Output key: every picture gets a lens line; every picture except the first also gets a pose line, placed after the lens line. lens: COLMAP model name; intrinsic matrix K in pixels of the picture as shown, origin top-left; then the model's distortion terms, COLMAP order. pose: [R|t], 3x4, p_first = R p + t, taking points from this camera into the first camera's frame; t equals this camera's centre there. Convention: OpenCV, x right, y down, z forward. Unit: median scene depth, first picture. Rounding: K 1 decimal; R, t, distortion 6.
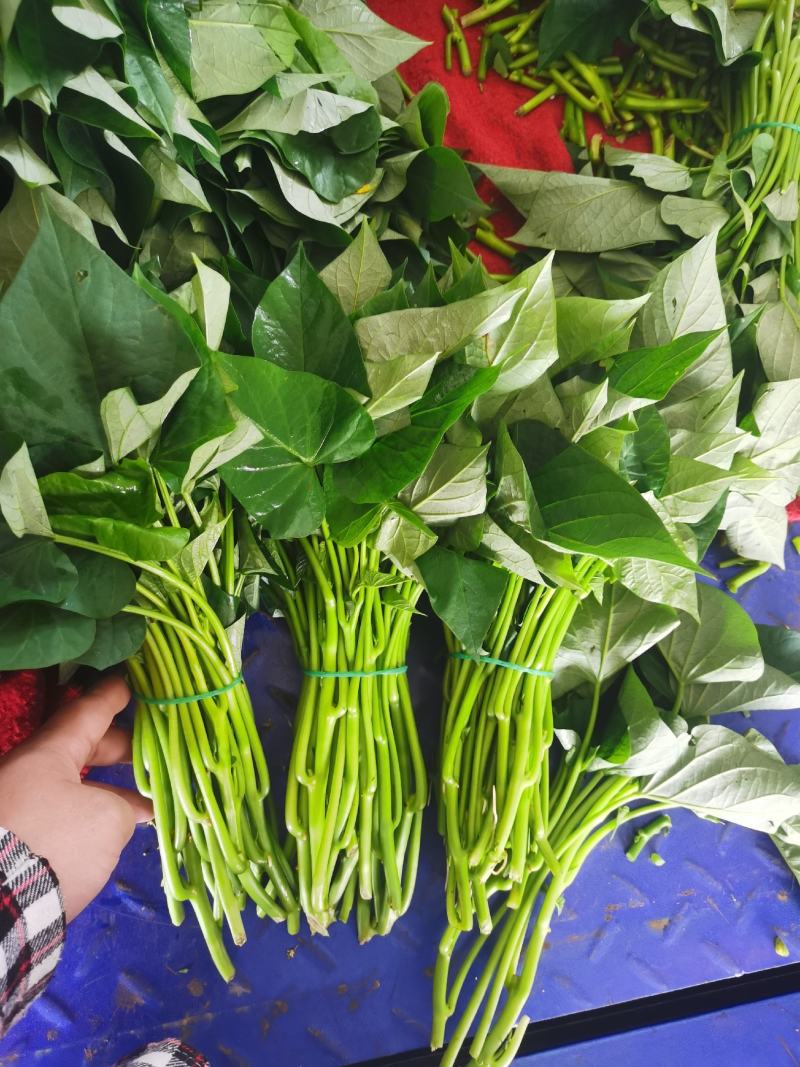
lens RADIAL K [[801.5, 0, 394.5], [0, 801.5, 535.0], [0, 0, 1]] dist [0.035050, -0.003115]
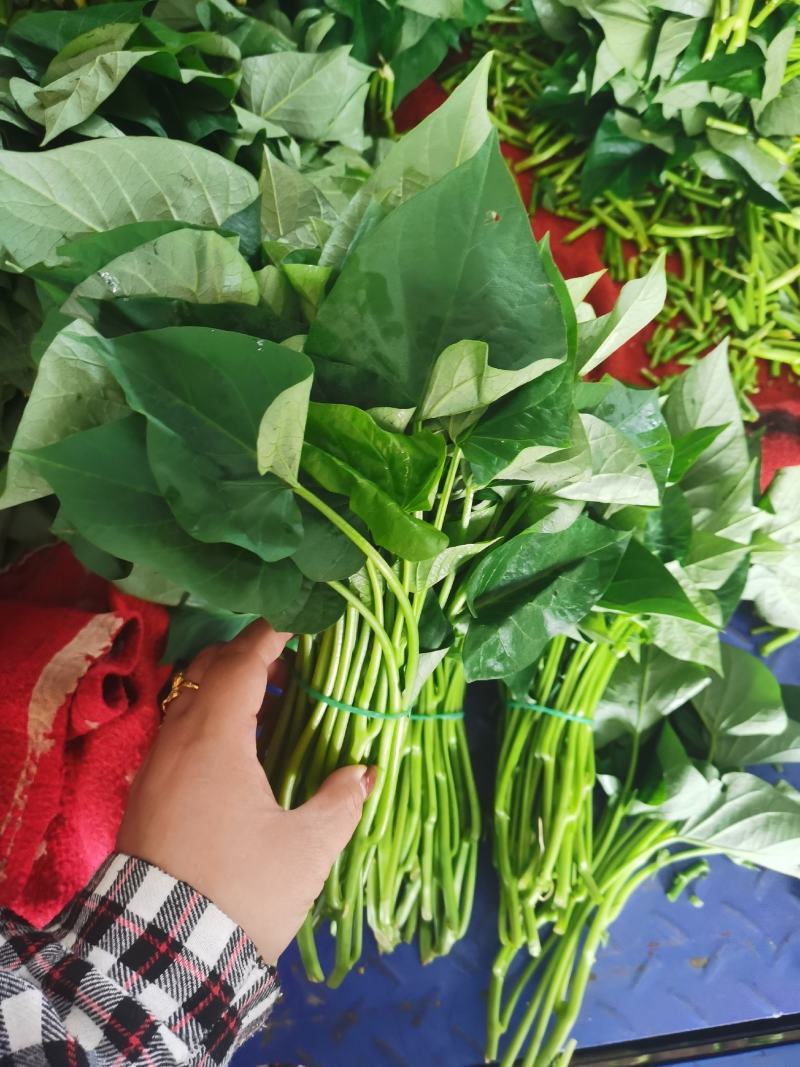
lens RADIAL K [[801.5, 0, 394.5], [0, 801.5, 535.0], [0, 0, 1]] dist [0.035050, -0.003115]
pose [[0.996390, 0.001031, -0.084893, 0.013692], [-0.010282, 0.994031, -0.108612, 0.036544], [0.084274, 0.109093, 0.990453, -0.175023]]
